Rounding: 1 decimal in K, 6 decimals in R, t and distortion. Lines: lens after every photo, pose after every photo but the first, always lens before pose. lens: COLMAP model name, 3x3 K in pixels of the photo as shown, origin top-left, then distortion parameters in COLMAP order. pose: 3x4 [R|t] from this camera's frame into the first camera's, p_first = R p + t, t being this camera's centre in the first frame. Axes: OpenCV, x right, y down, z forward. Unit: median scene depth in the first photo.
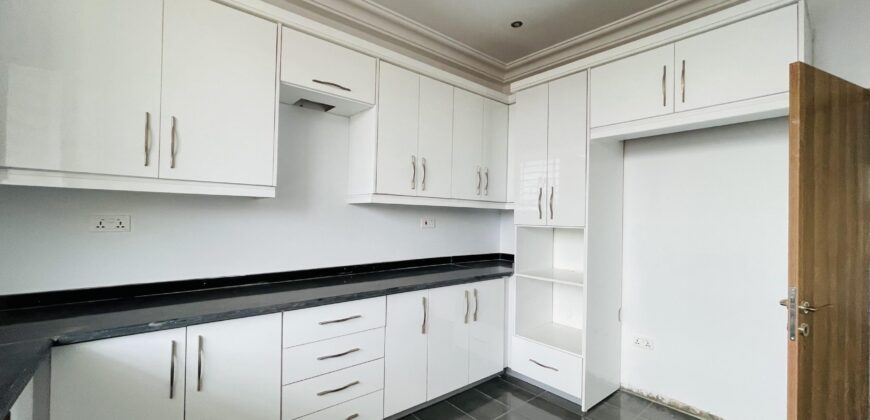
lens RADIAL K [[352.9, 0, 432.7], [0, 352.9, 212.7], [0, 0, 1]] dist [0.000155, 0.000033]
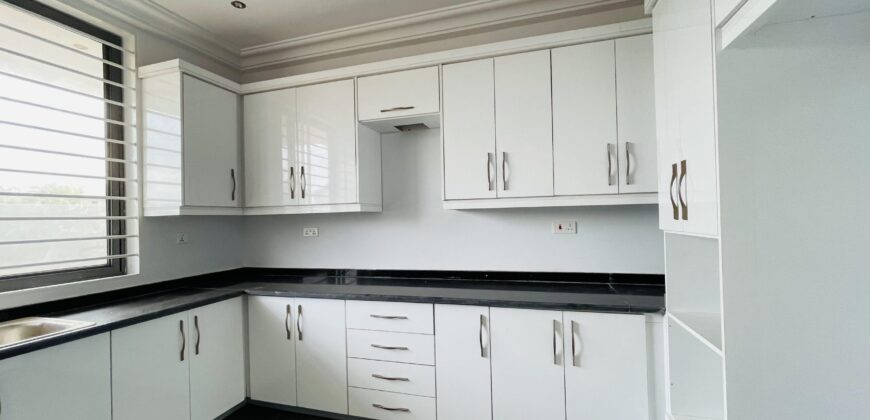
lens RADIAL K [[352.9, 0, 432.7], [0, 352.9, 212.7], [0, 0, 1]] dist [0.000155, 0.000033]
pose [[0.536276, -0.040492, -0.843071, 0.642363], [0.045283, 0.998790, -0.019167, -0.001873], [0.842827, -0.027898, 0.537461, 0.427040]]
